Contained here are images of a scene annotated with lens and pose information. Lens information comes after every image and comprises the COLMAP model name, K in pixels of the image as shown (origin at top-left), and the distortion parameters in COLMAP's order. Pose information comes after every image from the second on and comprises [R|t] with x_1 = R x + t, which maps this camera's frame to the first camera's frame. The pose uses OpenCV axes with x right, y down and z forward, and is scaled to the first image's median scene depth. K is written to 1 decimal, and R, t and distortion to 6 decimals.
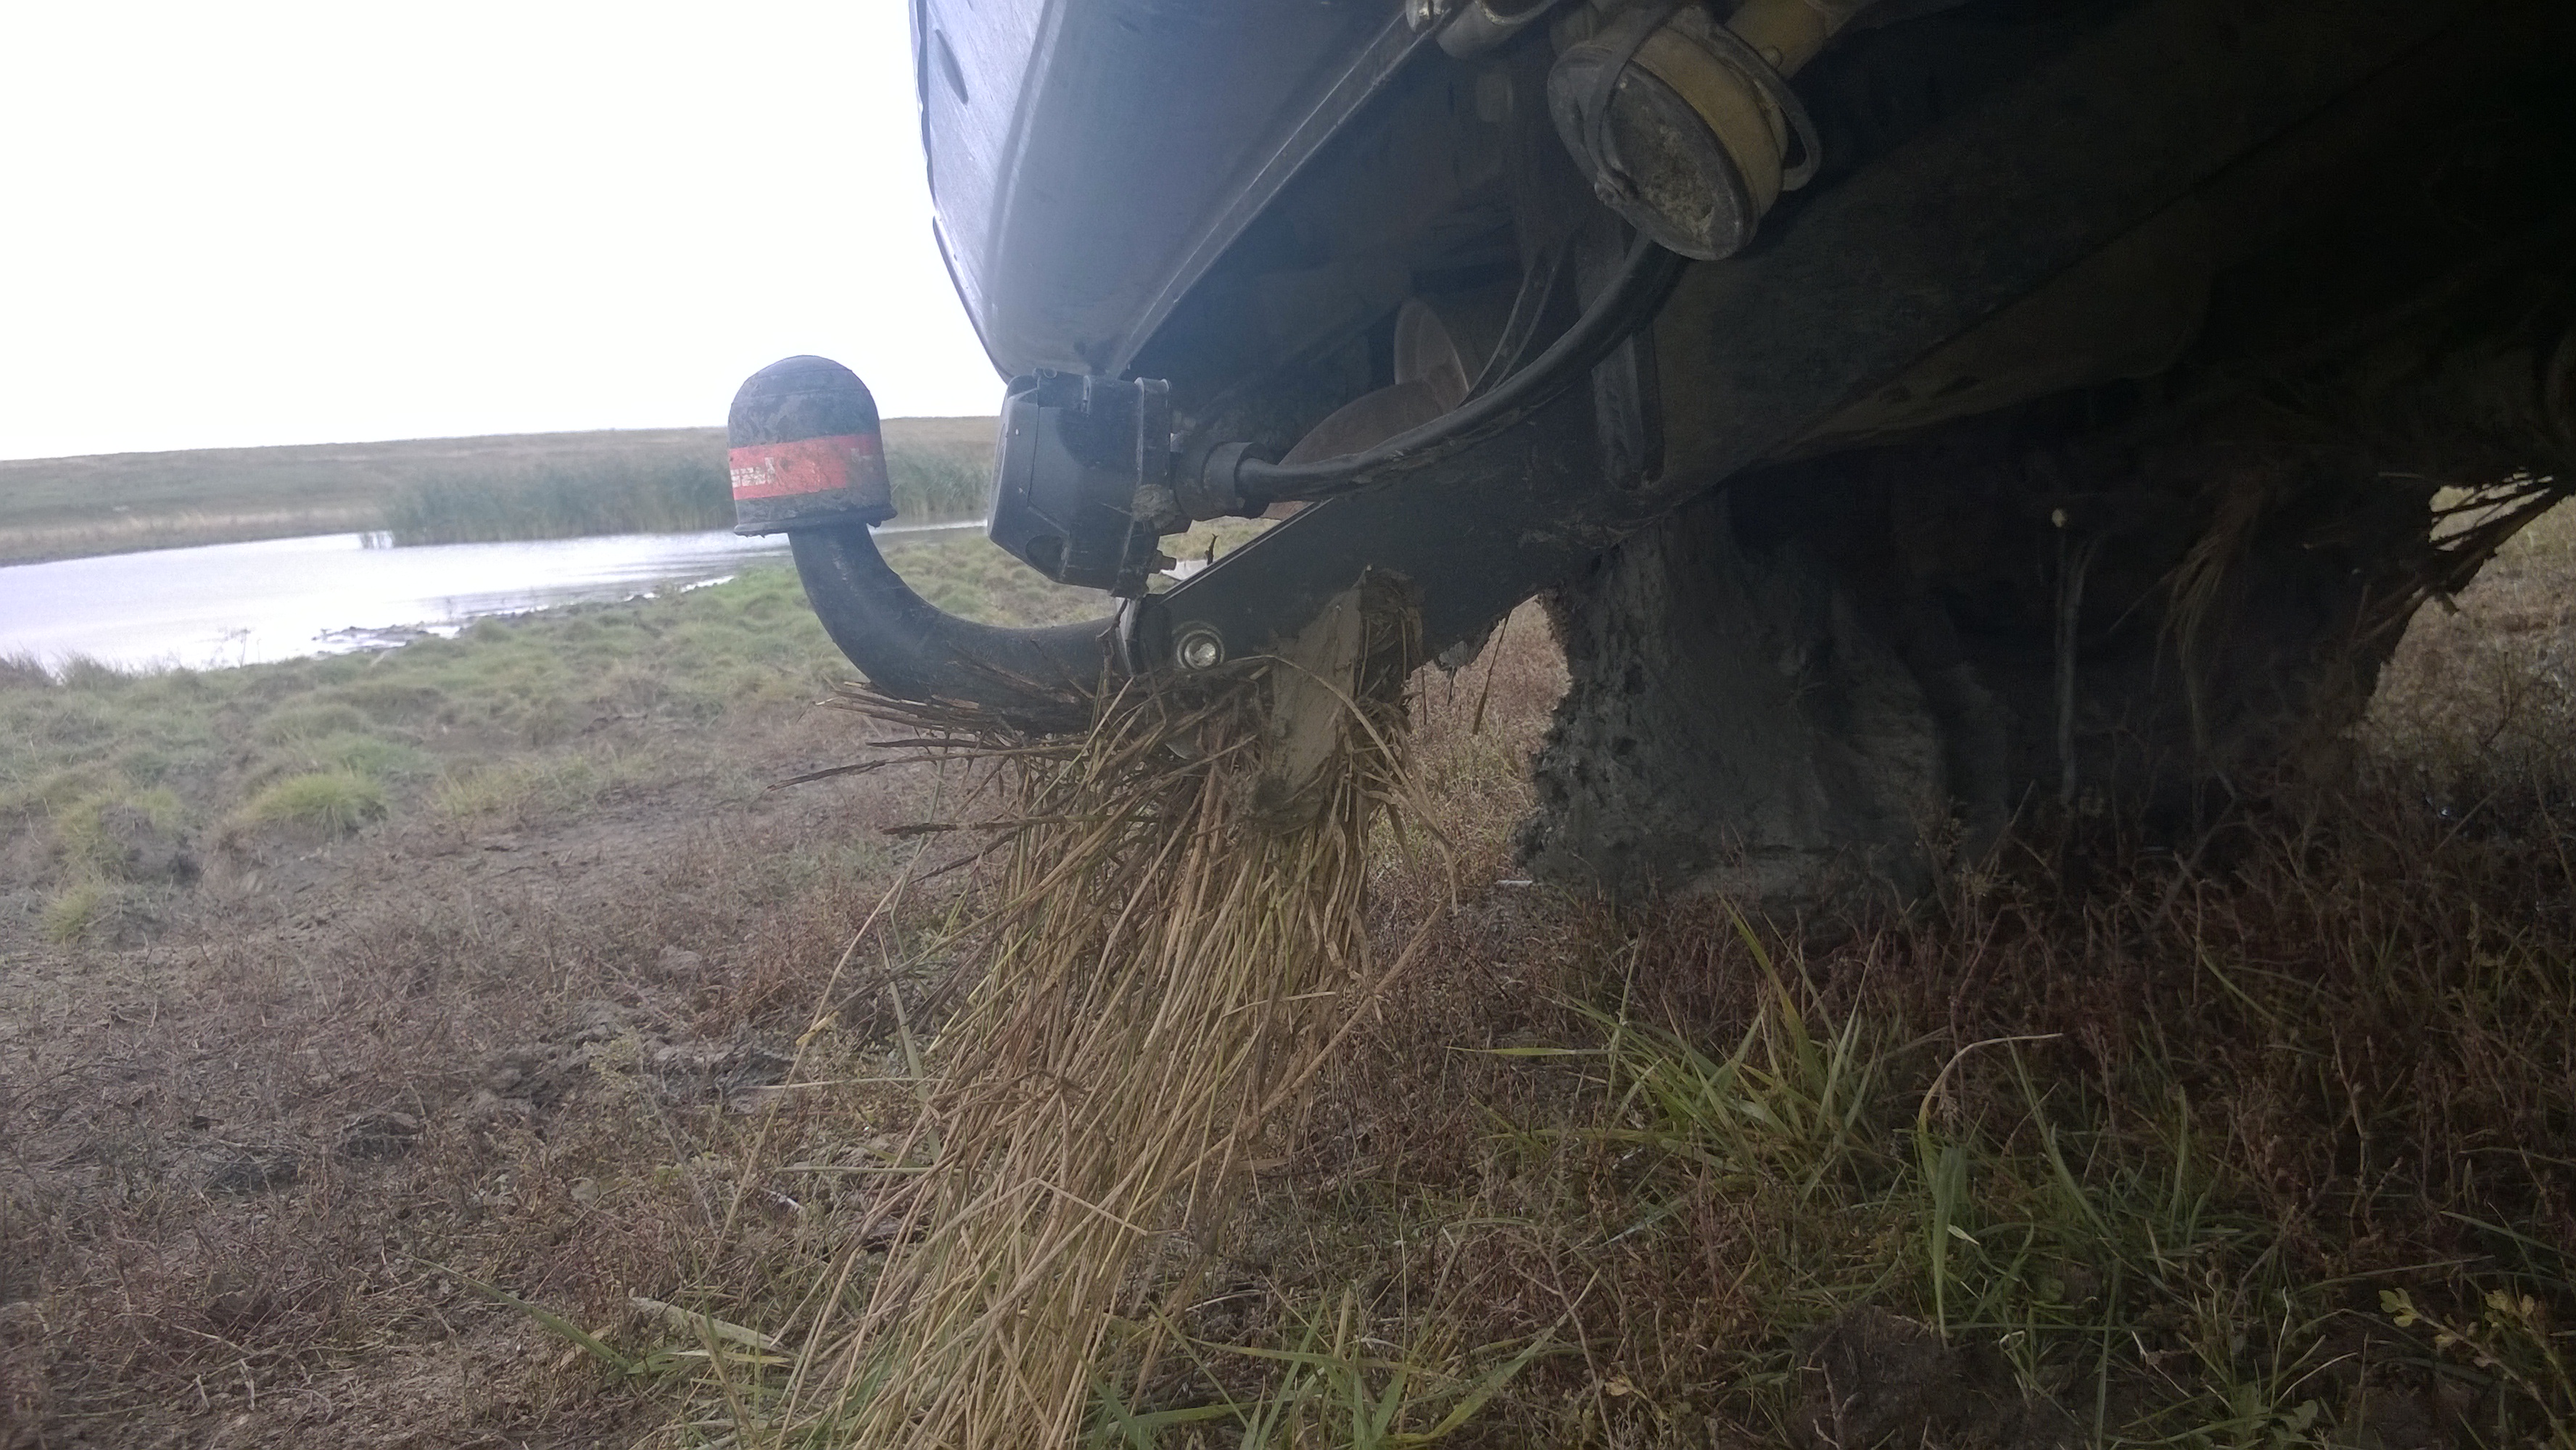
lens RADIAL K [[1999.9, 0, 1288.0], [0, 1999.9, 725.0], [0, 0, 1]] dist [0.037348, -0.062325]
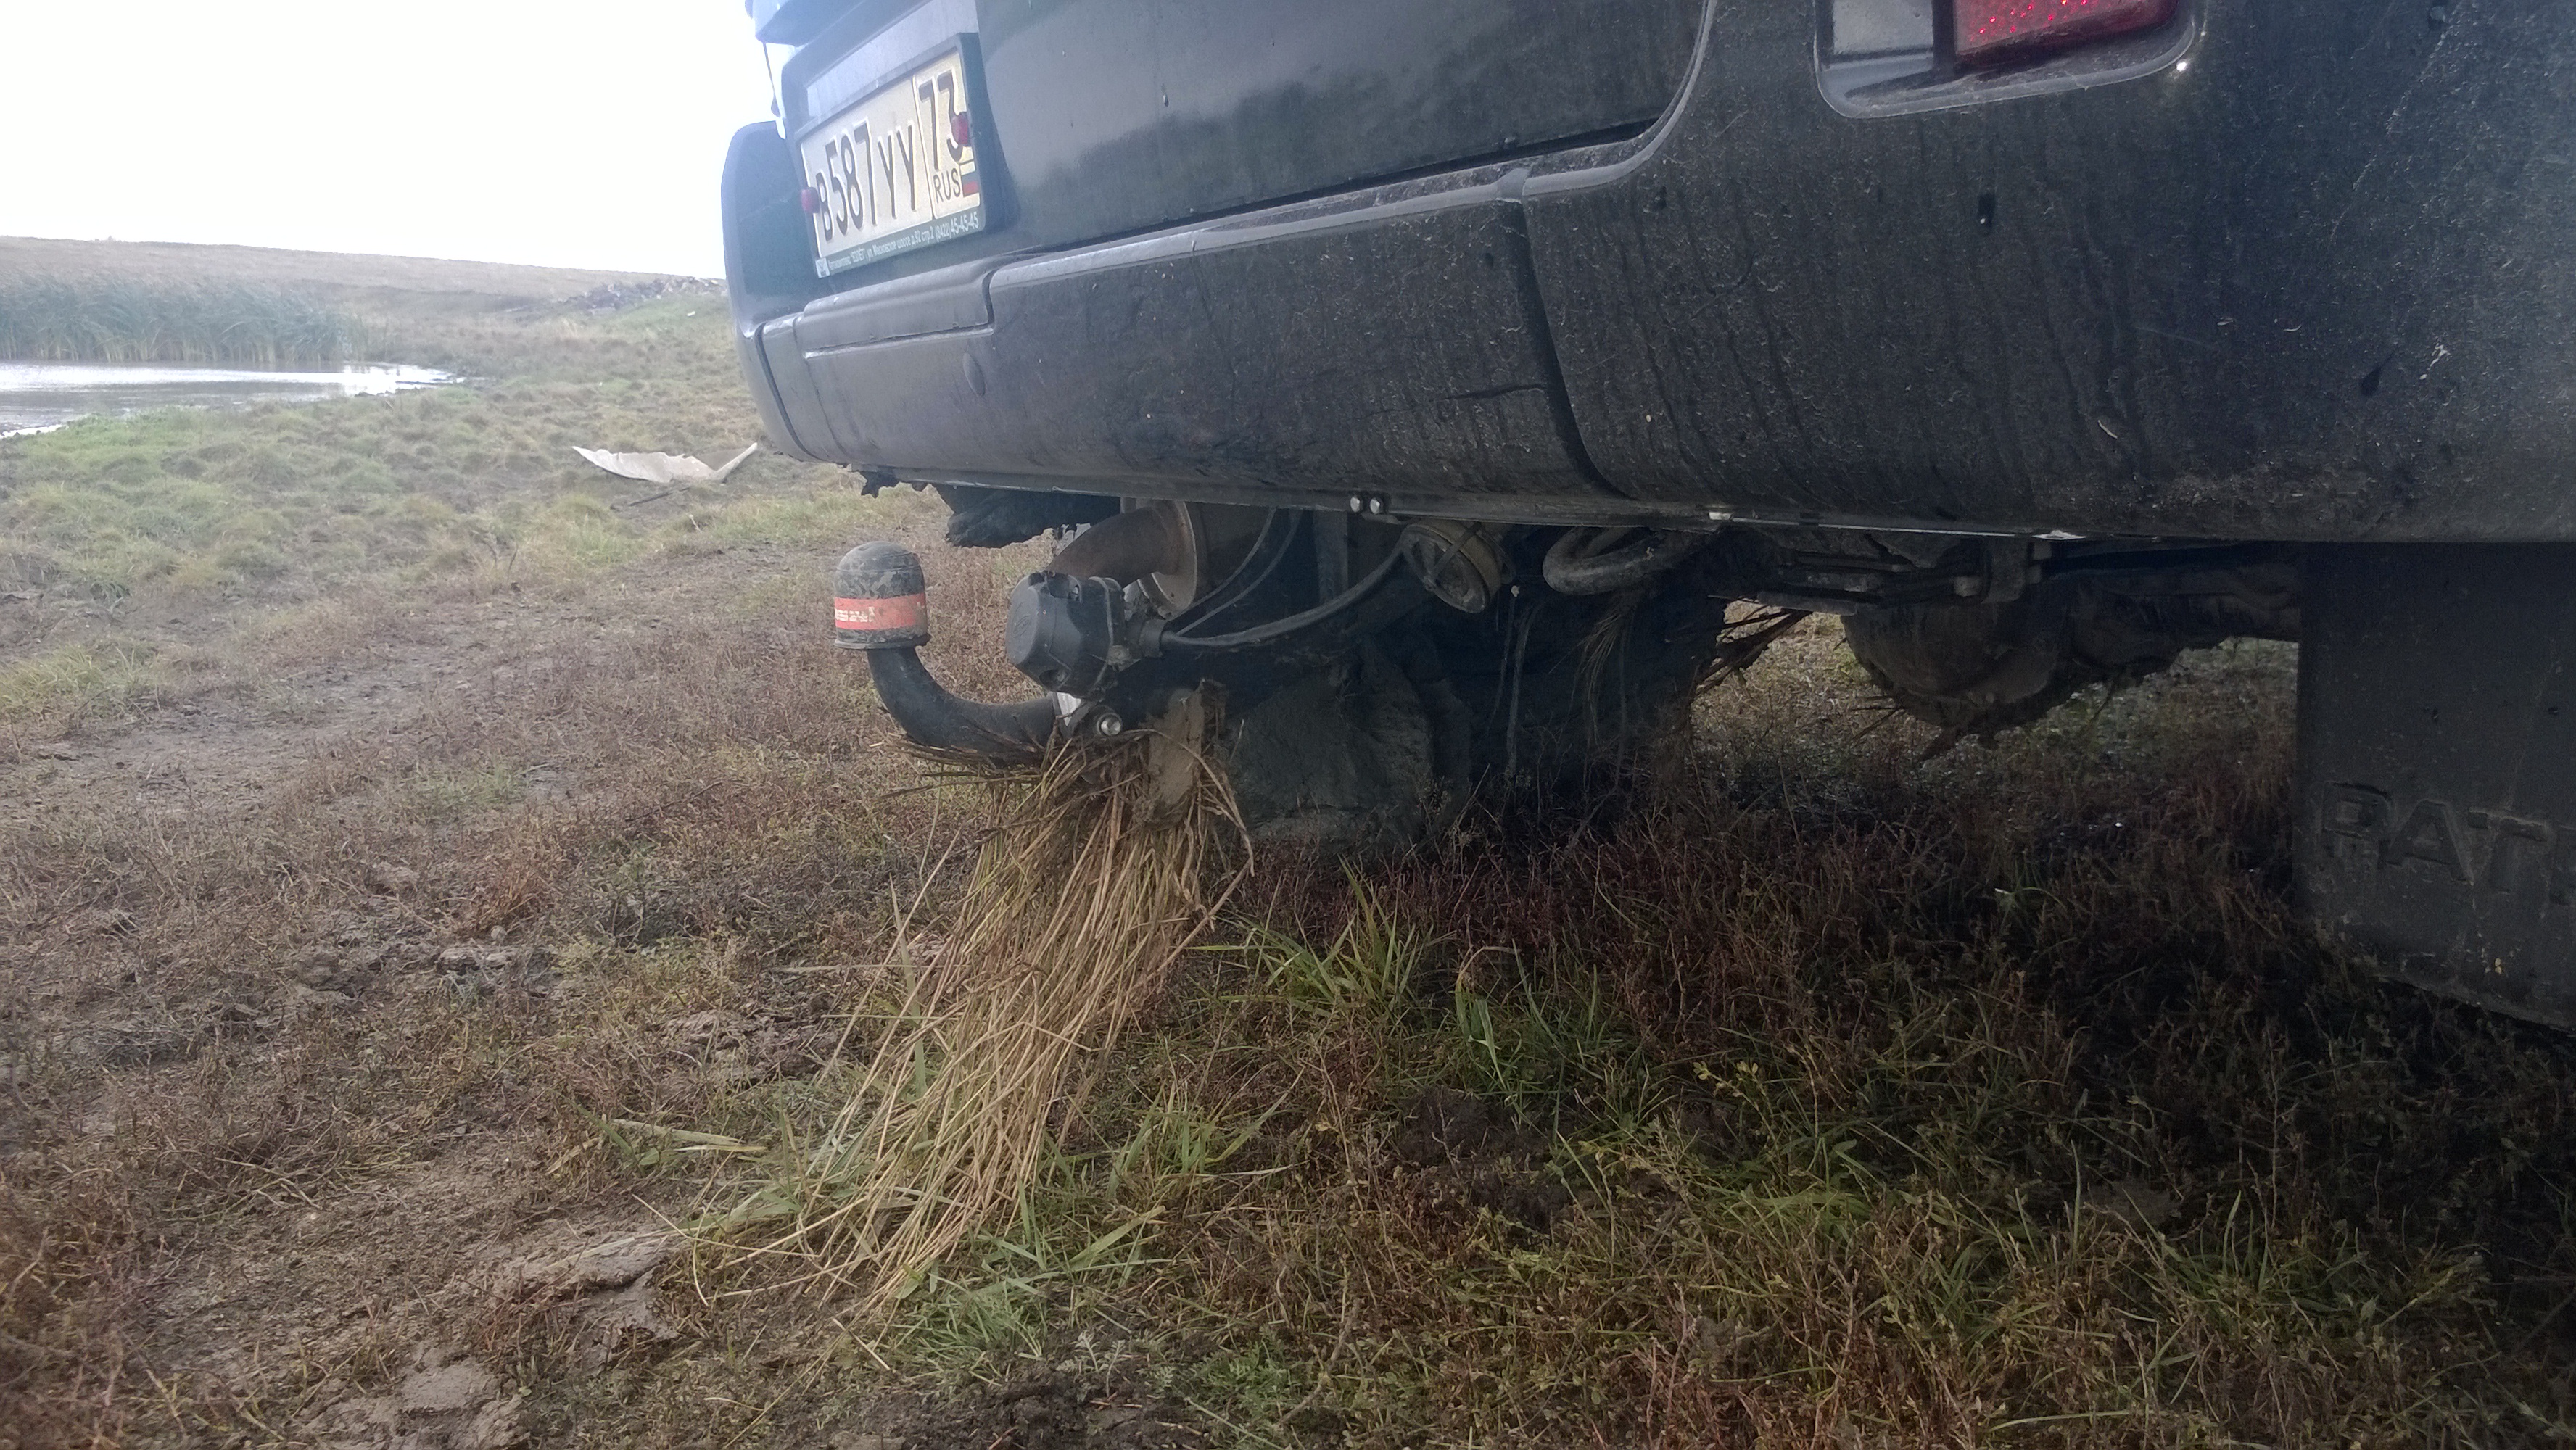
lens RADIAL K [[1999.9, 0, 1288.0], [0, 1999.9, 725.0], [0, 0, 1]] dist [0.037348, -0.062325]
pose [[0.954556, 0.026271, 0.296870, -0.292243], [-0.041883, 0.998047, 0.046348, -0.087607], [-0.295073, -0.056676, 0.953792, -0.509127]]
